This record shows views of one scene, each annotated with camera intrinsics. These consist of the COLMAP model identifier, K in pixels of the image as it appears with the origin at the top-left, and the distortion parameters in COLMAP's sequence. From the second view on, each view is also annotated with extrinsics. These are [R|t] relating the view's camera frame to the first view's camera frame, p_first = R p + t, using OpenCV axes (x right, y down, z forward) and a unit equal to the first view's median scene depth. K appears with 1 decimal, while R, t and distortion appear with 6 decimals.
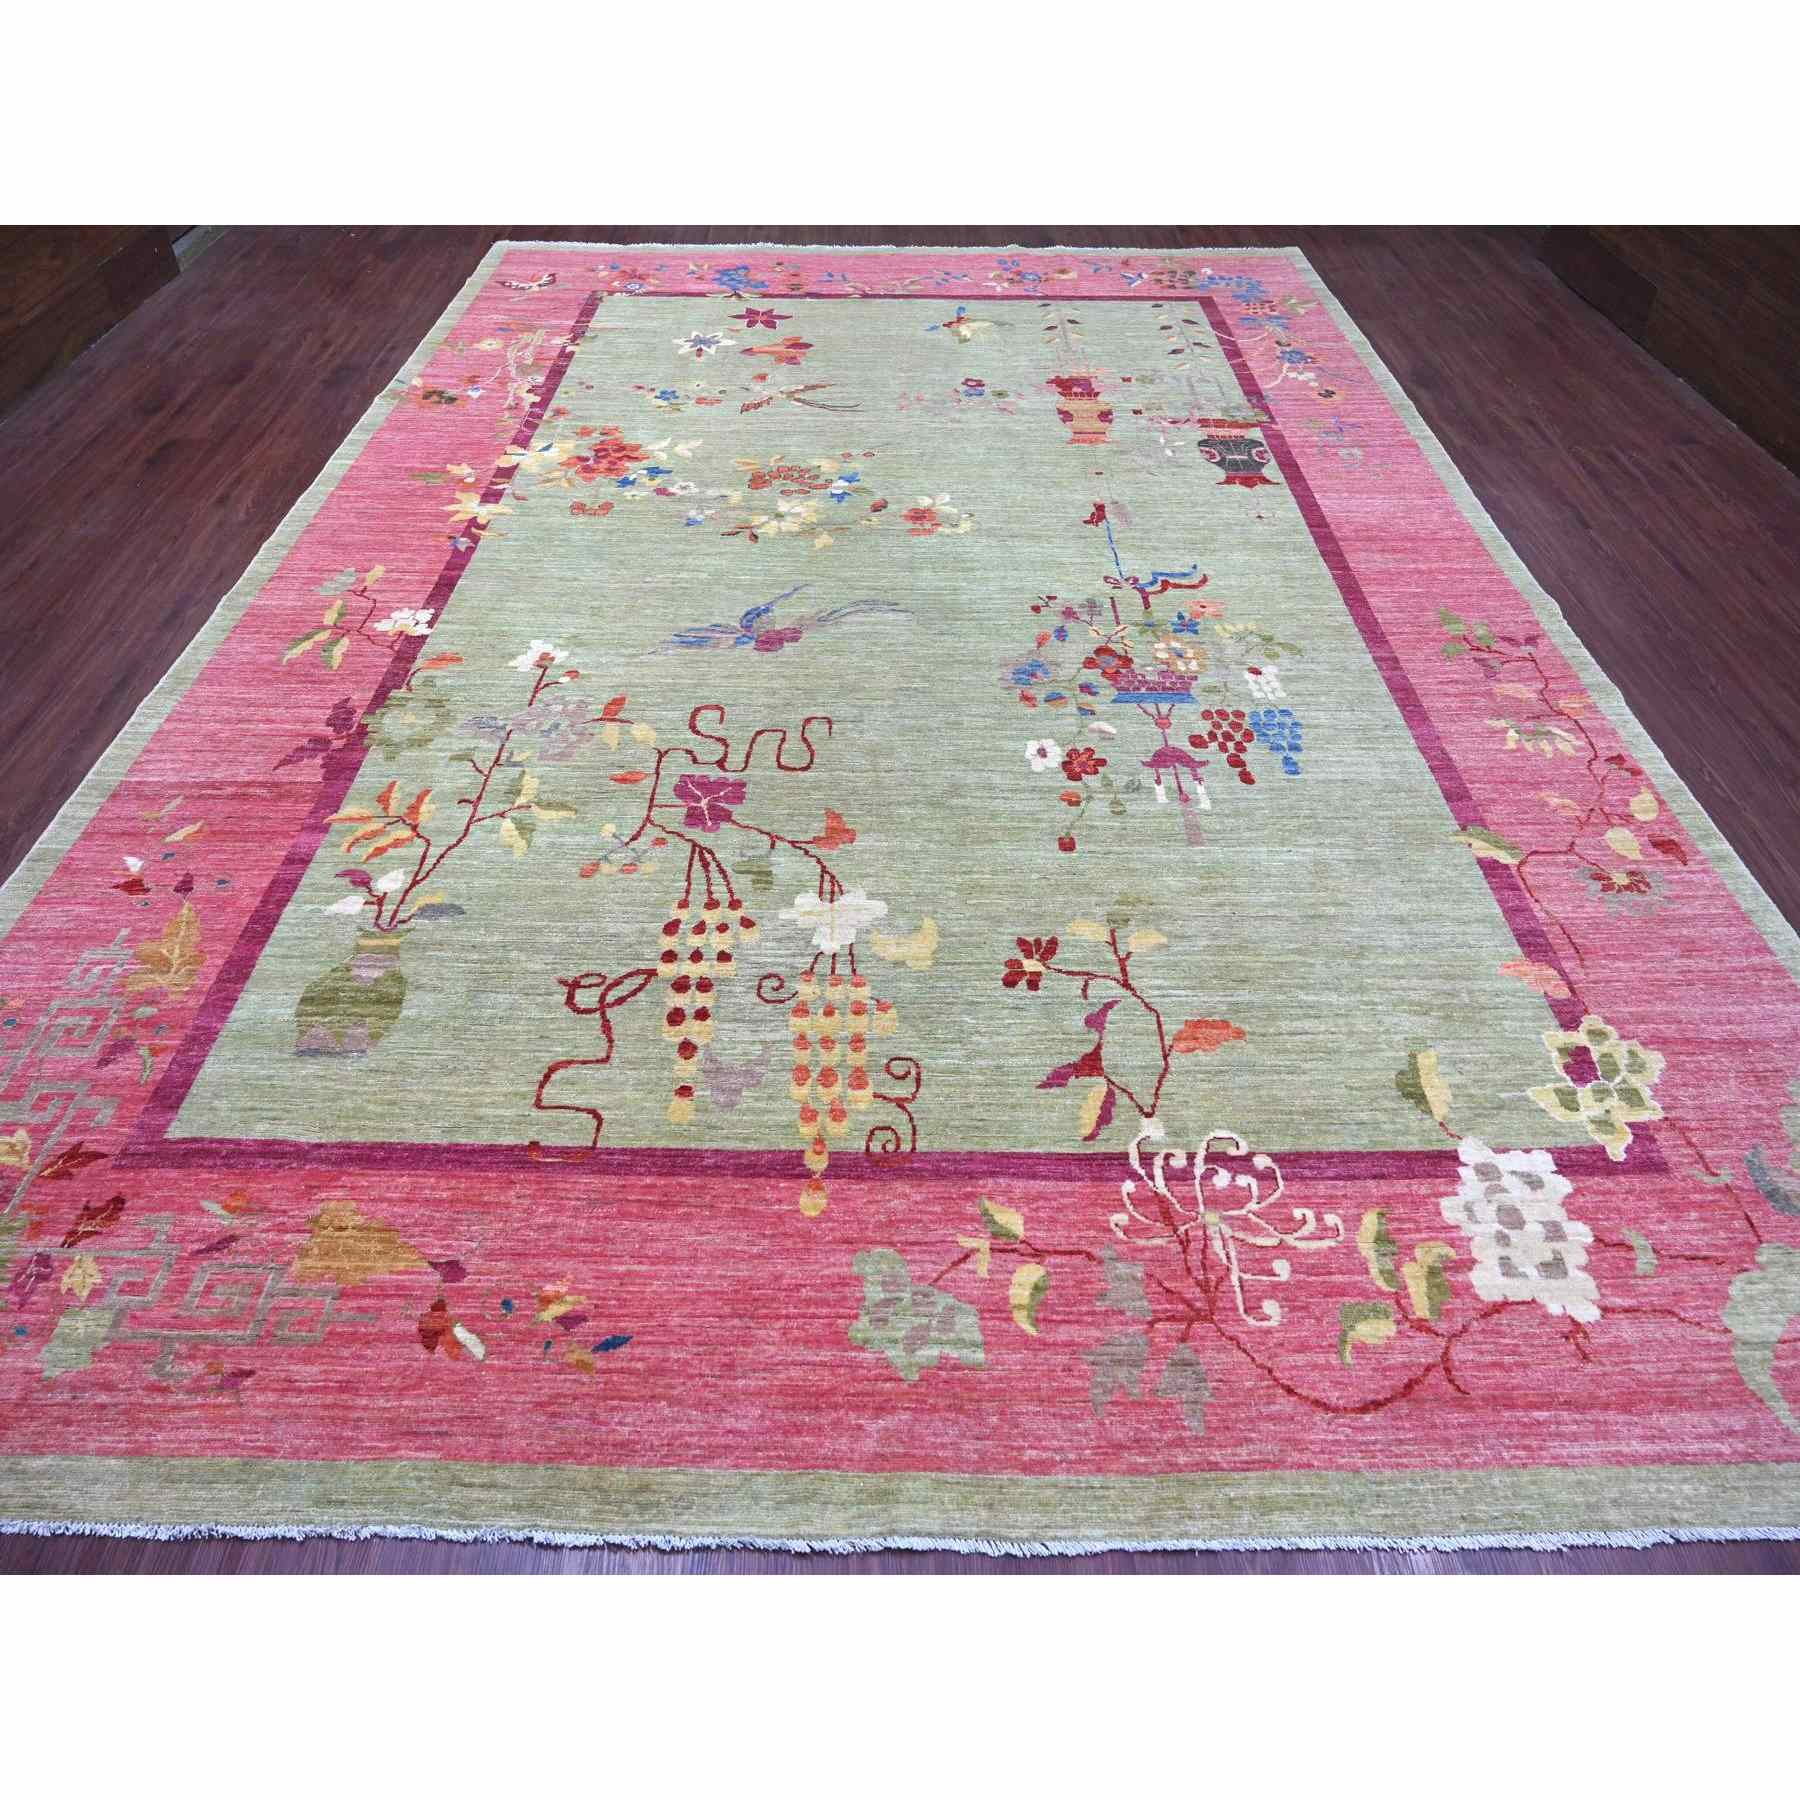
lens RADIAL K [[1025.5, 0, 900.0], [0, 1025.5, 900.0], [0, 0, 1]] dist [-0.007624, 0.000899]
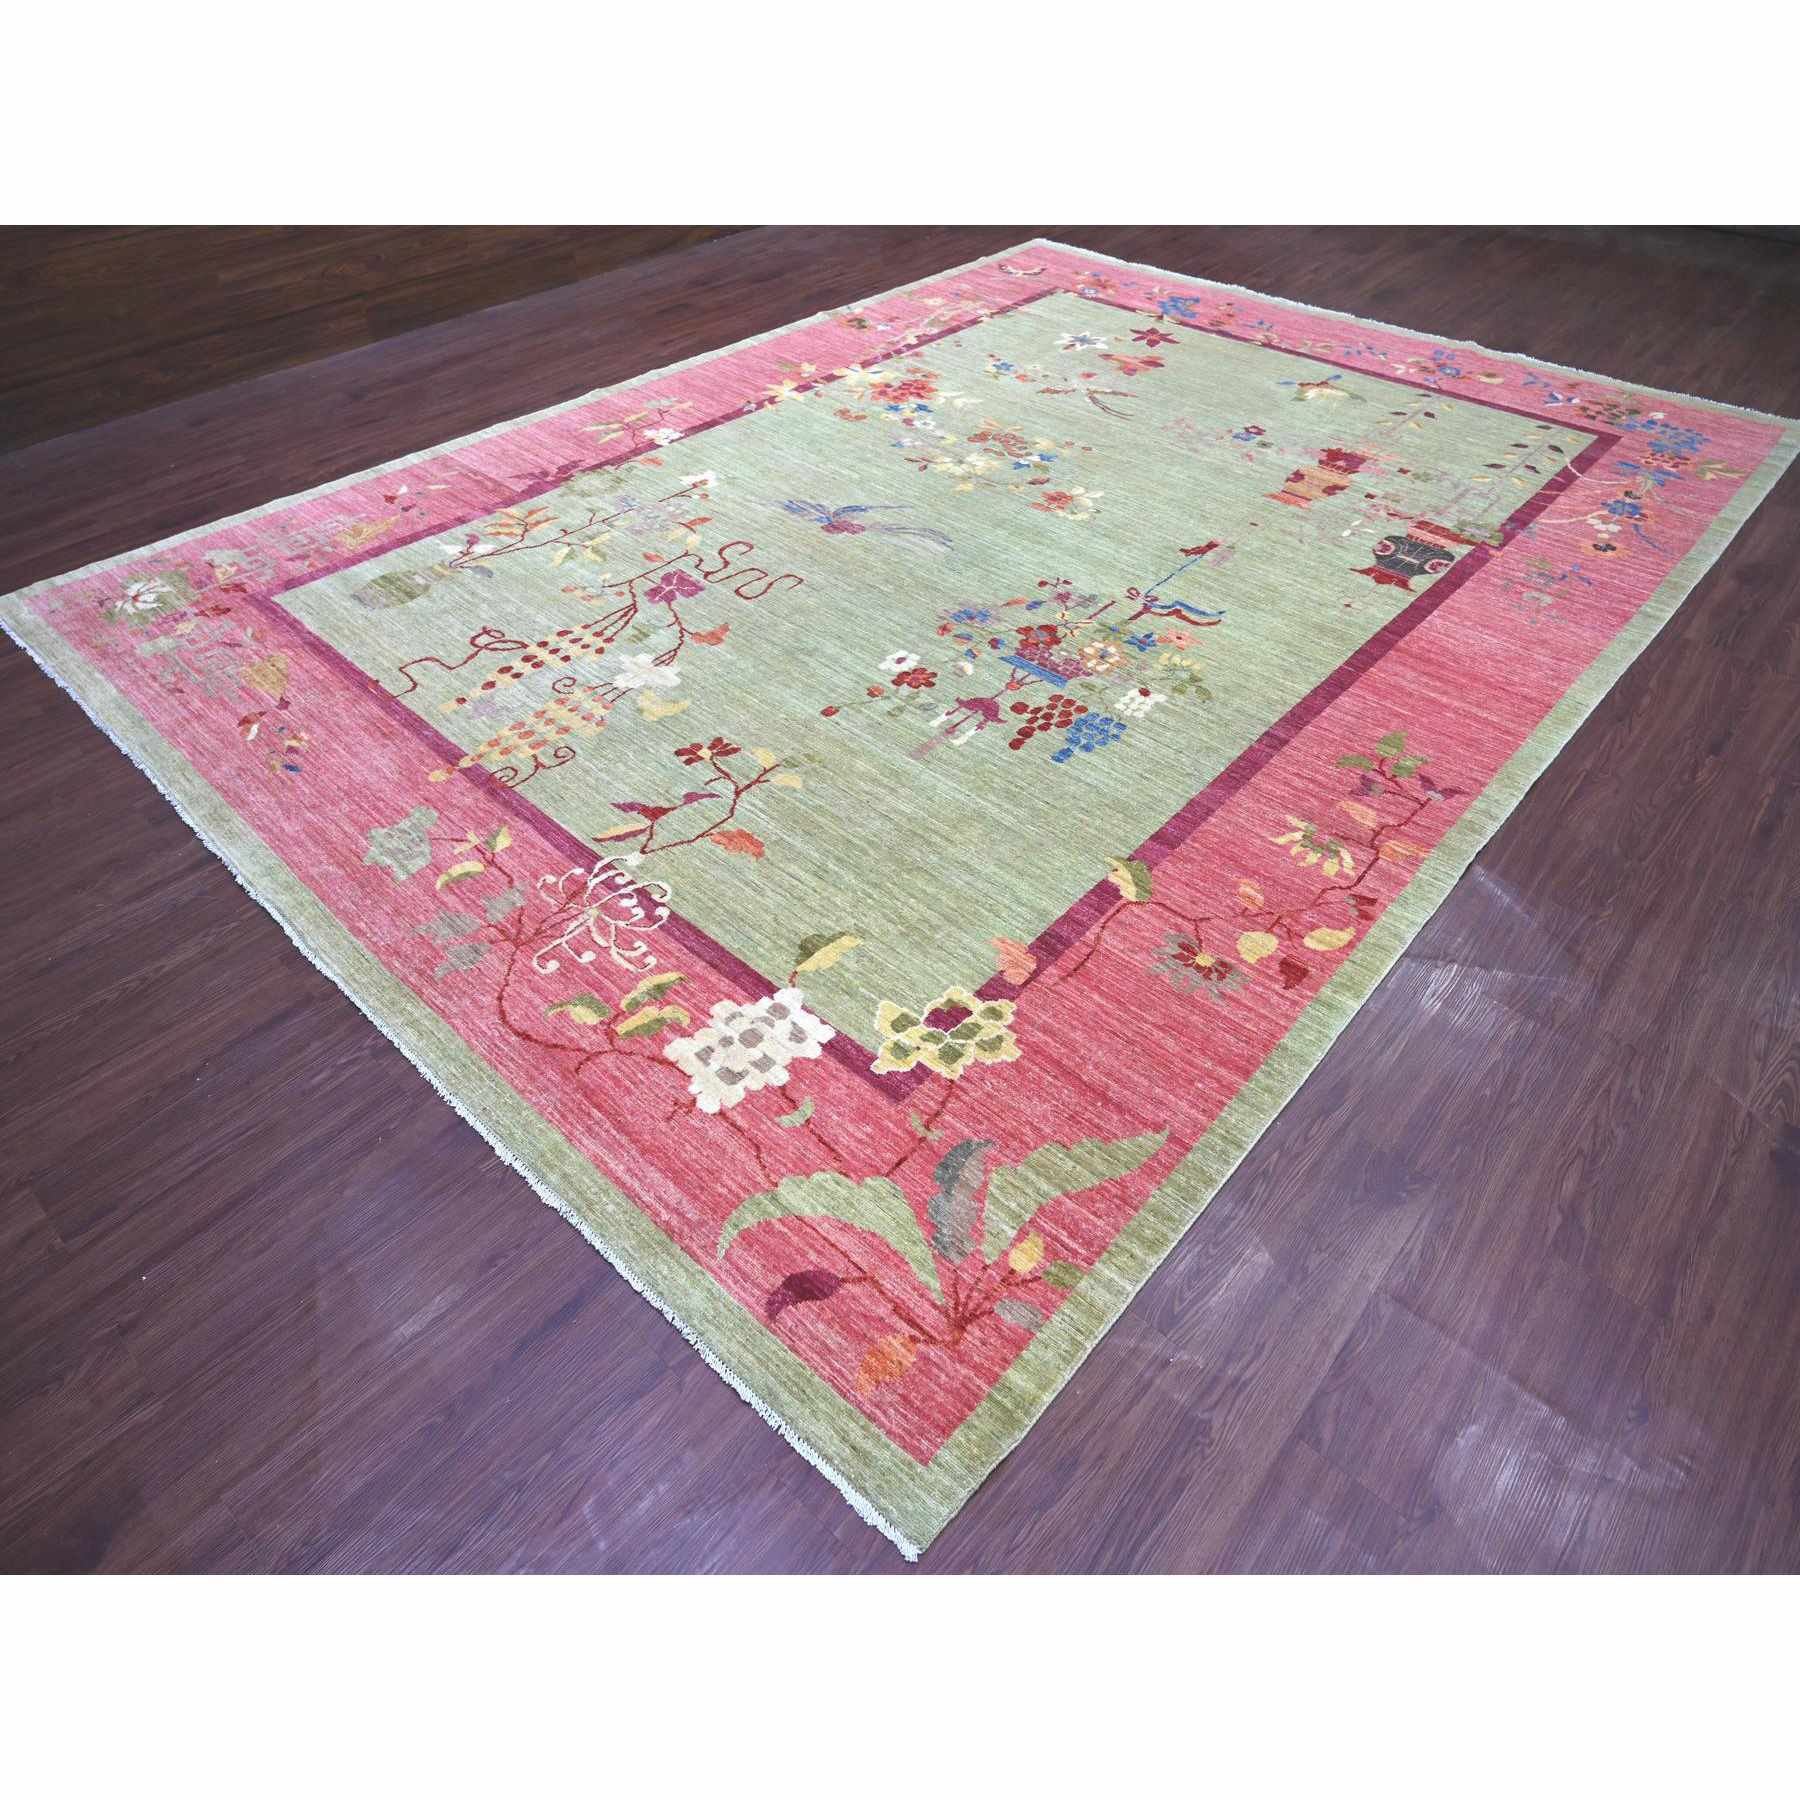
lens RADIAL K [[1025.5, 0, 900.0], [0, 1025.5, 900.0], [0, 0, 1]] dist [-0.007624, 0.000899]
pose [[0.747643, 0.480253, -0.458680, 0.774200], [-0.499790, 0.861707, 0.087583, -0.009233], [0.437310, 0.163763, 0.884275, 0.006147]]
